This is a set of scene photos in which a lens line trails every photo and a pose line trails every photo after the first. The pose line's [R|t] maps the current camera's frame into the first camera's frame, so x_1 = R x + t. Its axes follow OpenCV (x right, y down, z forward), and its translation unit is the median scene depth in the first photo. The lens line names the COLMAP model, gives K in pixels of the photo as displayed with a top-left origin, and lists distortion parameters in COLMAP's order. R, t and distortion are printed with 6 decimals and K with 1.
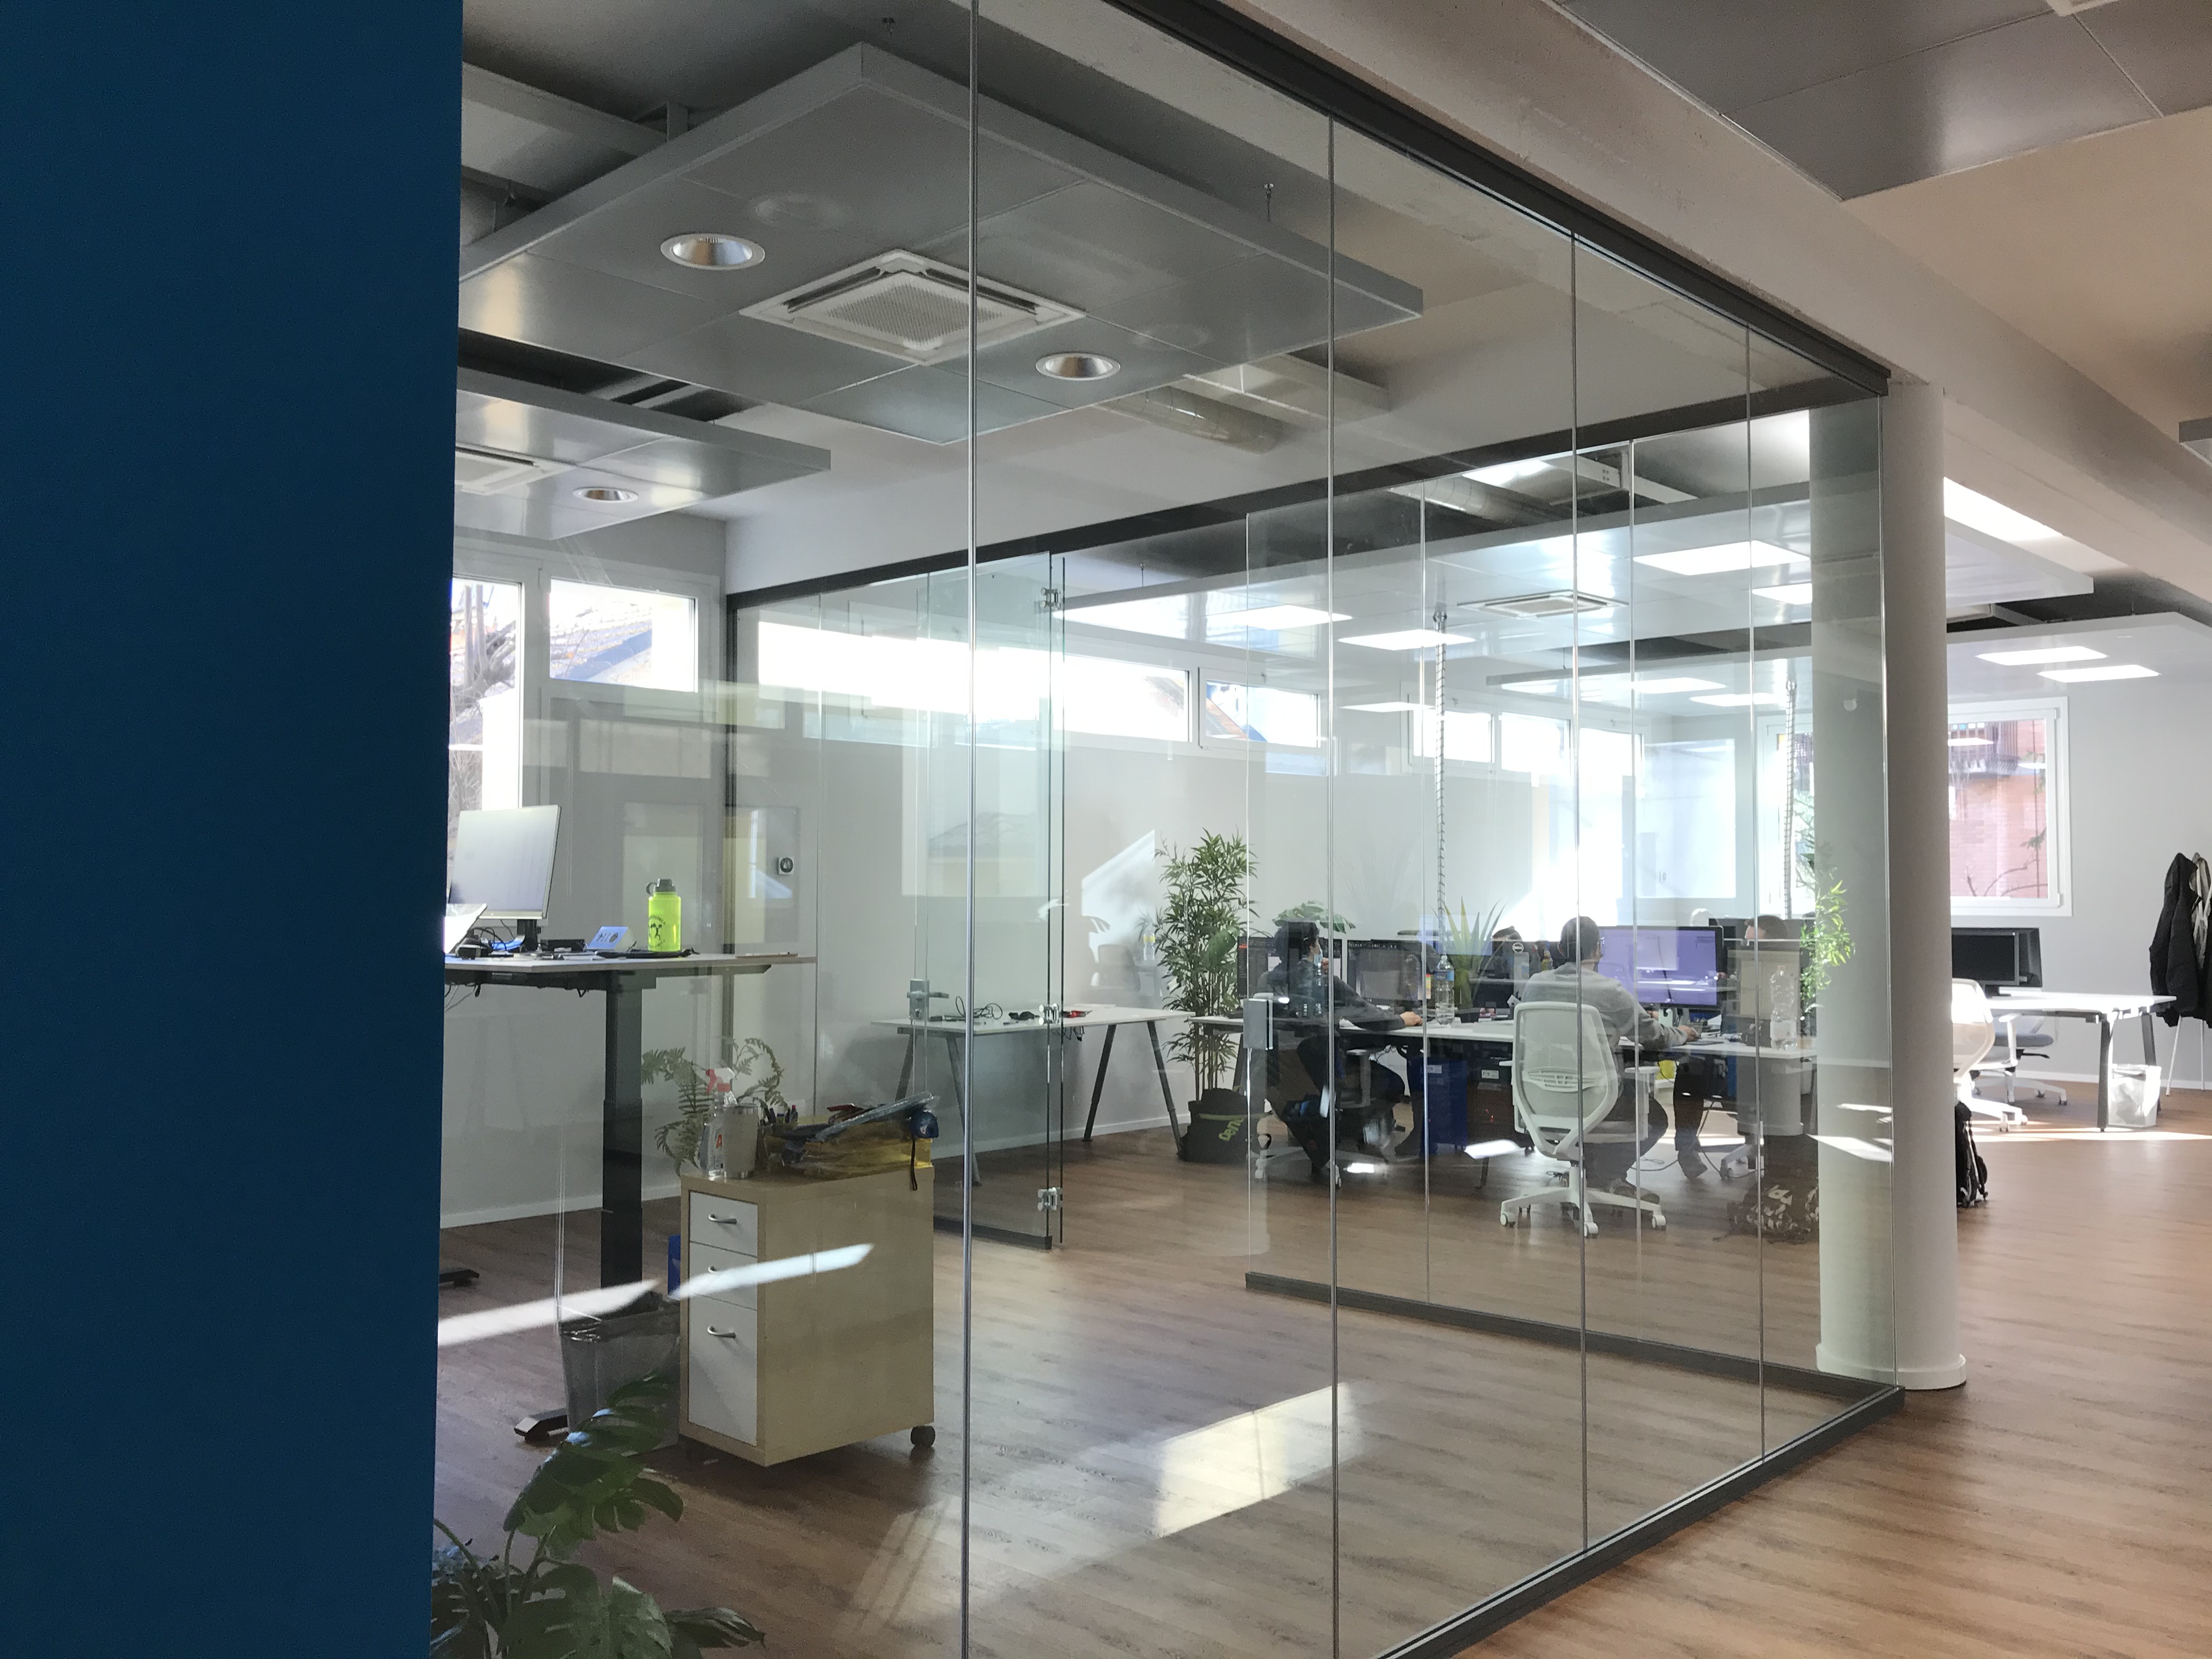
lens RADIAL K [[1830.6, 0, 1109.5], [0, 1830.6, 828.9], [0, 0, 1]] dist [-0.014646, 0.007950]
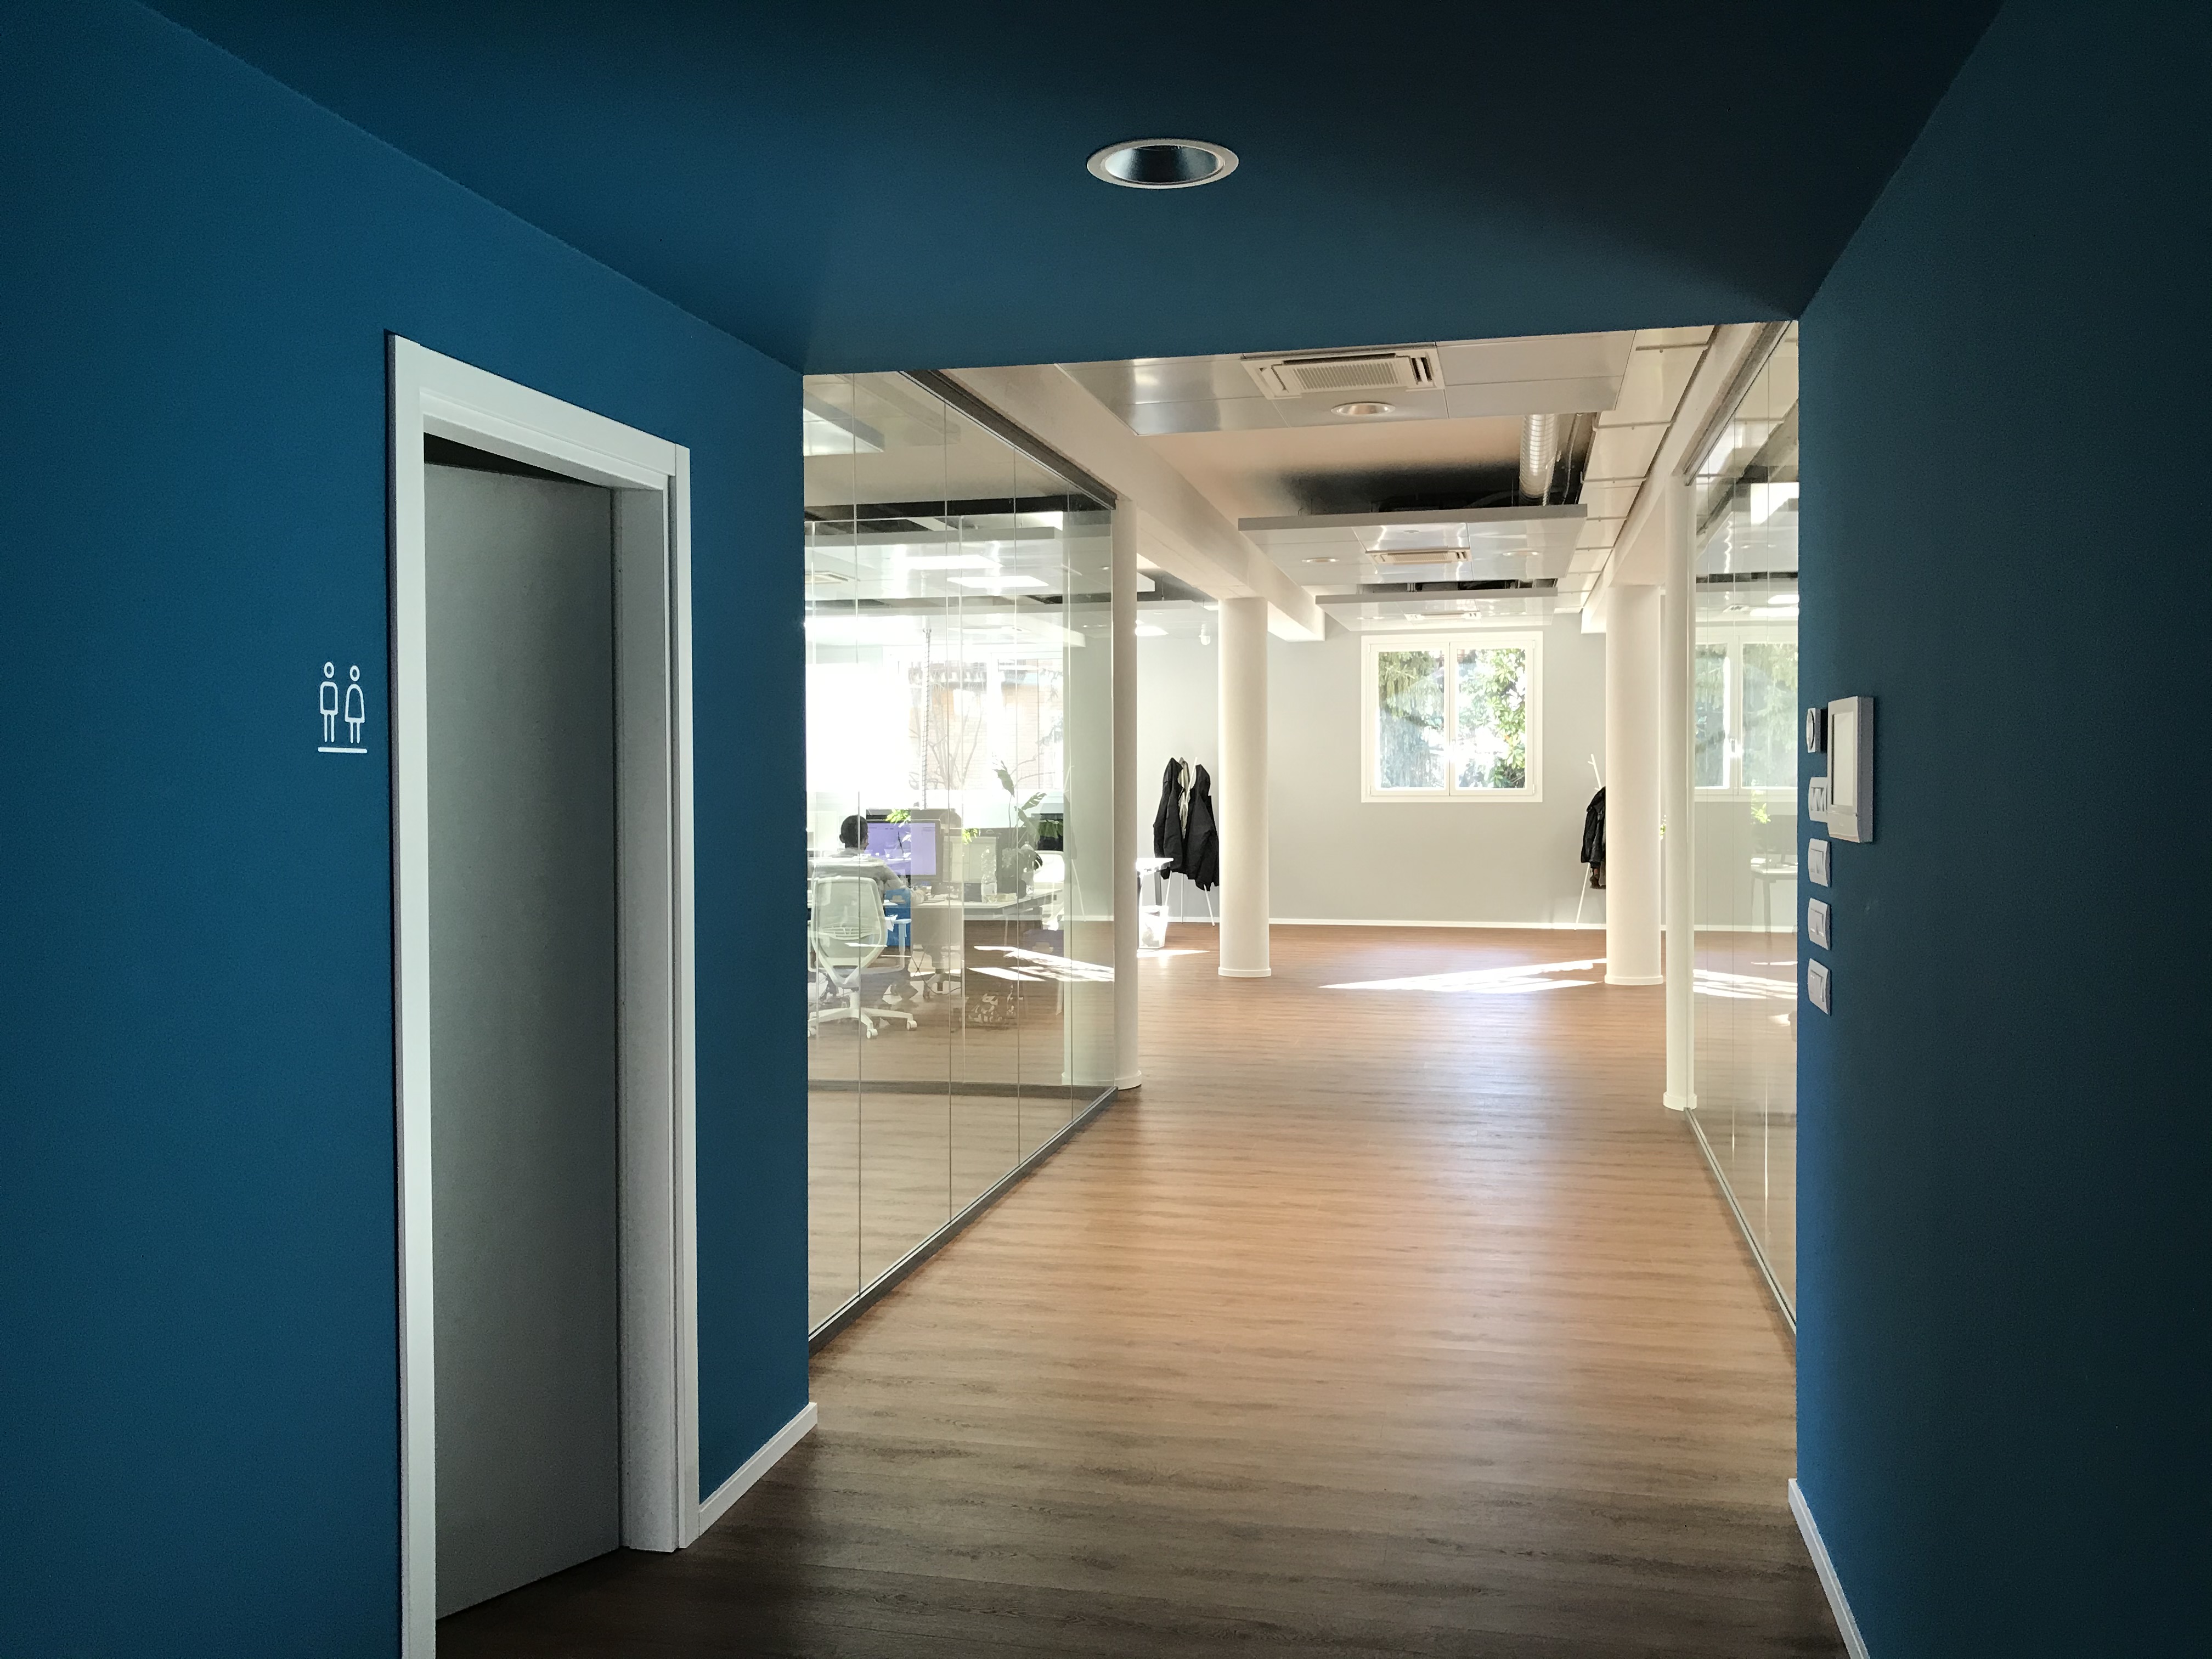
lens RADIAL K [[1830.6, 0, 1104.0], [0, 1830.6, 826.7], [0, 0, 1]] dist [-0.014646, 0.007950]
pose [[0.855559, -0.029180, 0.516883, -0.311094], [-0.002470, 0.998169, 0.060438, -0.030366], [-0.517700, -0.052985, 0.853920, -0.307835]]
